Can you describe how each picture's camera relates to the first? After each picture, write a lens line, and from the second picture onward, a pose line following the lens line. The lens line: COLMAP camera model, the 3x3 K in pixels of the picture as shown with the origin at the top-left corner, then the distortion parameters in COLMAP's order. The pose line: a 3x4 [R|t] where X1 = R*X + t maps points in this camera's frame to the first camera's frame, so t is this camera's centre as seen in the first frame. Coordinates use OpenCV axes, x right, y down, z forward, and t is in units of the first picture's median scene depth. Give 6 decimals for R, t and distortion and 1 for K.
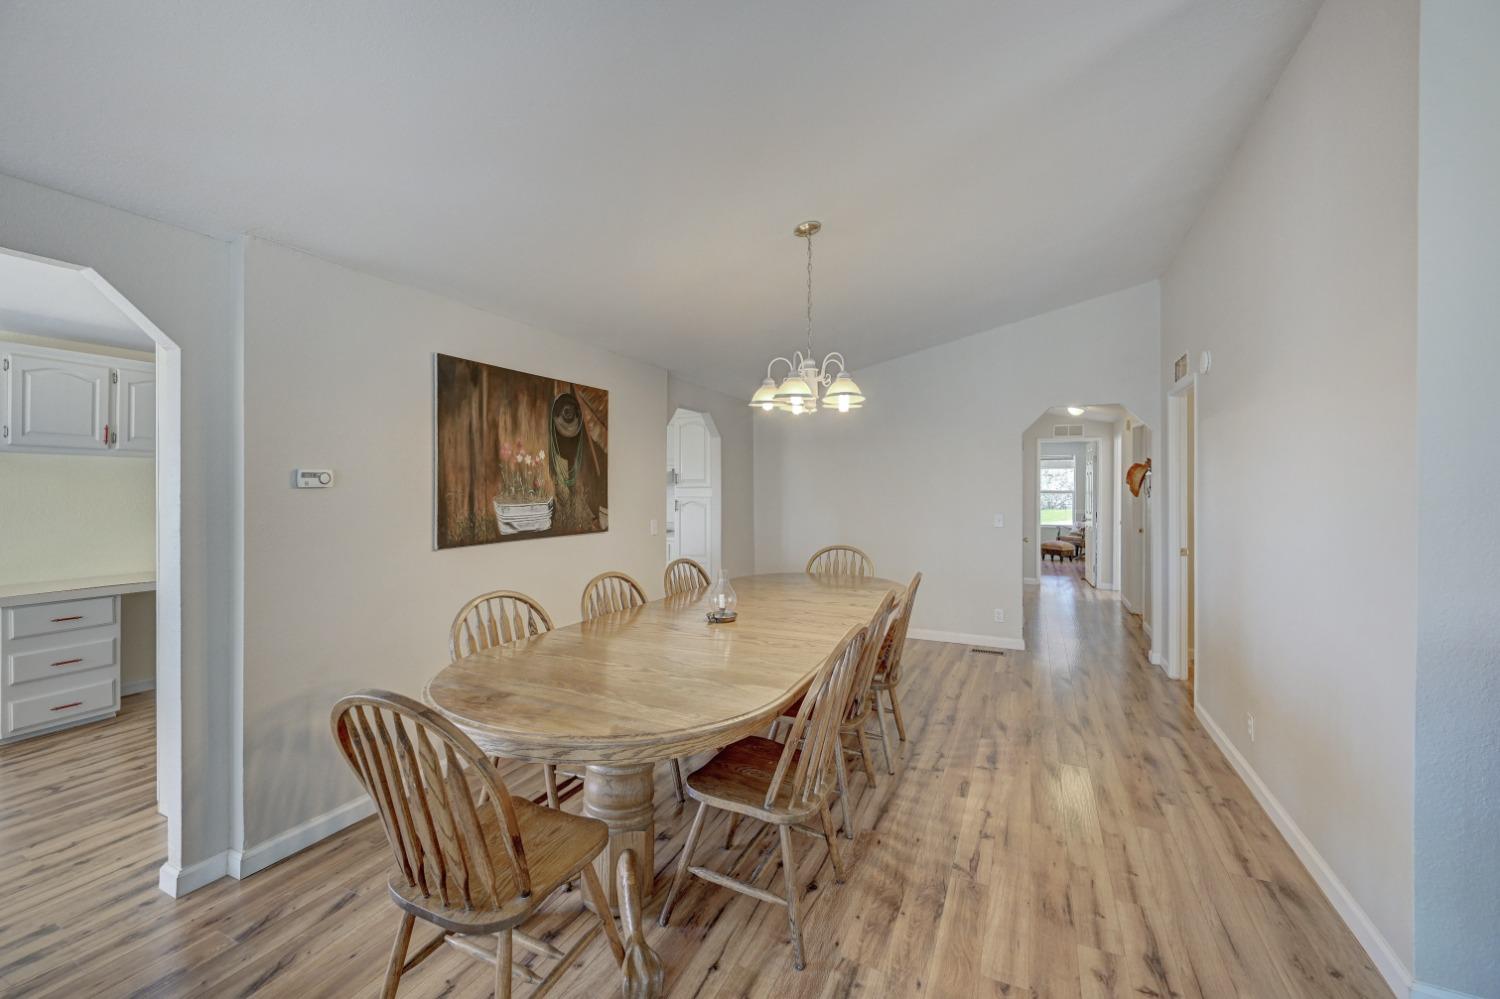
lens RADIAL K [[595.7, 0, 758.8], [0, 595.7, 489.3], [0, 0, 1]] dist [-0.003166, 0.000430]
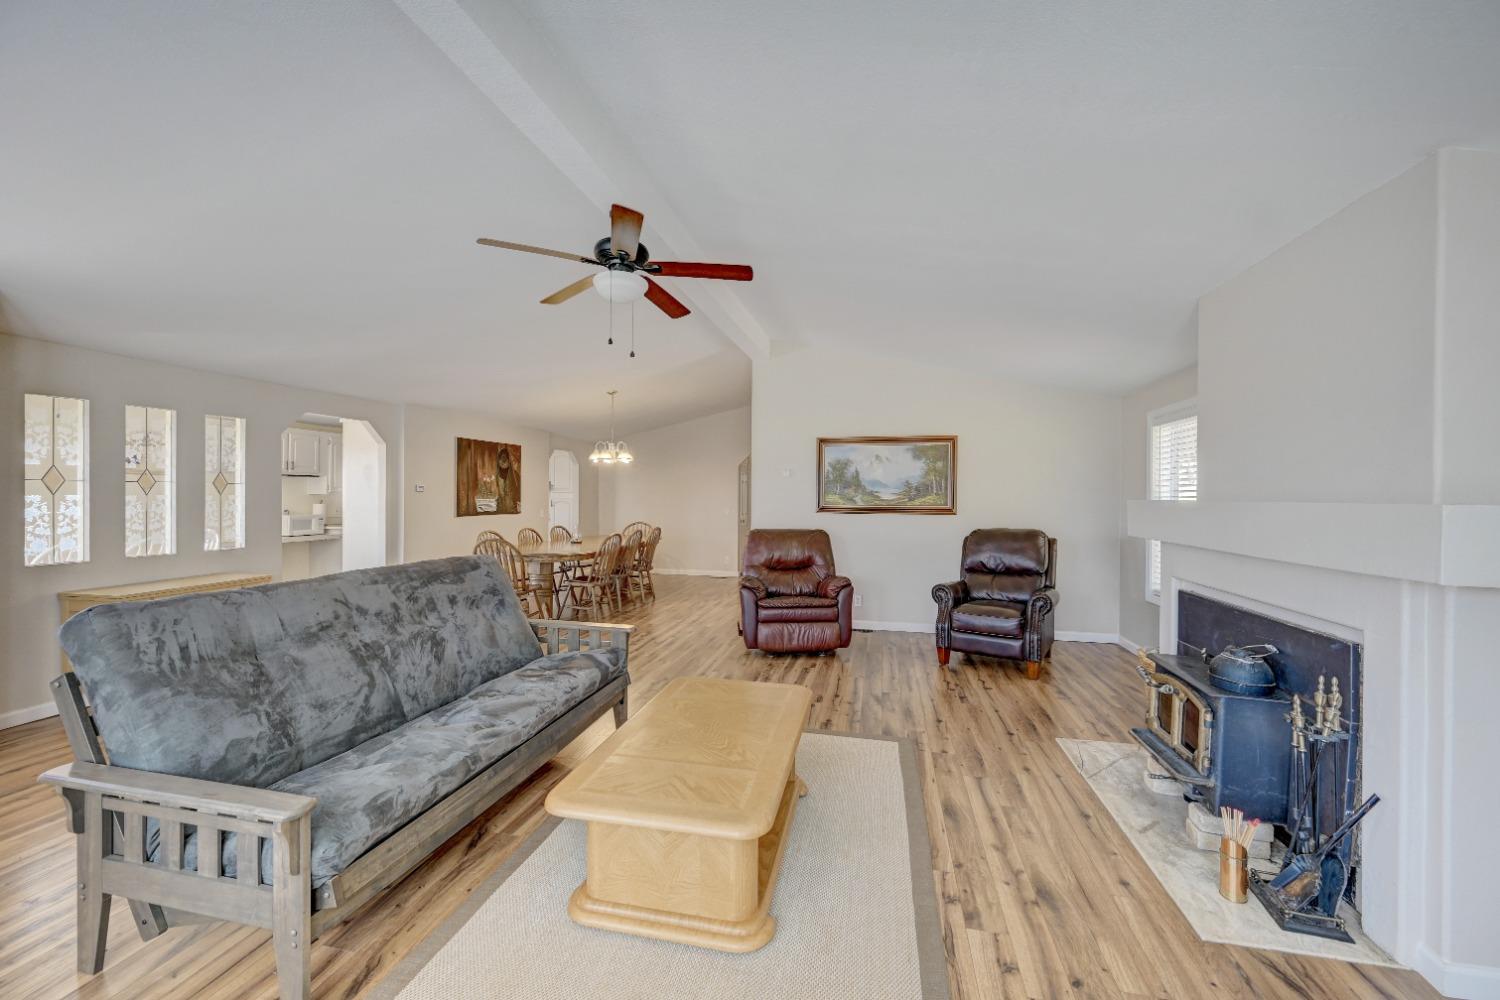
lens RADIAL K [[595.7, 0, 748.8], [0, 595.7, 495.4], [0, 0, 1]] dist [-0.003166, 0.000430]
pose [[0.979685, 0.005164, 0.200477, 0.129721], [-0.004982, 0.999987, -0.001412, 0.008626], [-0.200482, 0.000384, 0.979697, -1.421497]]
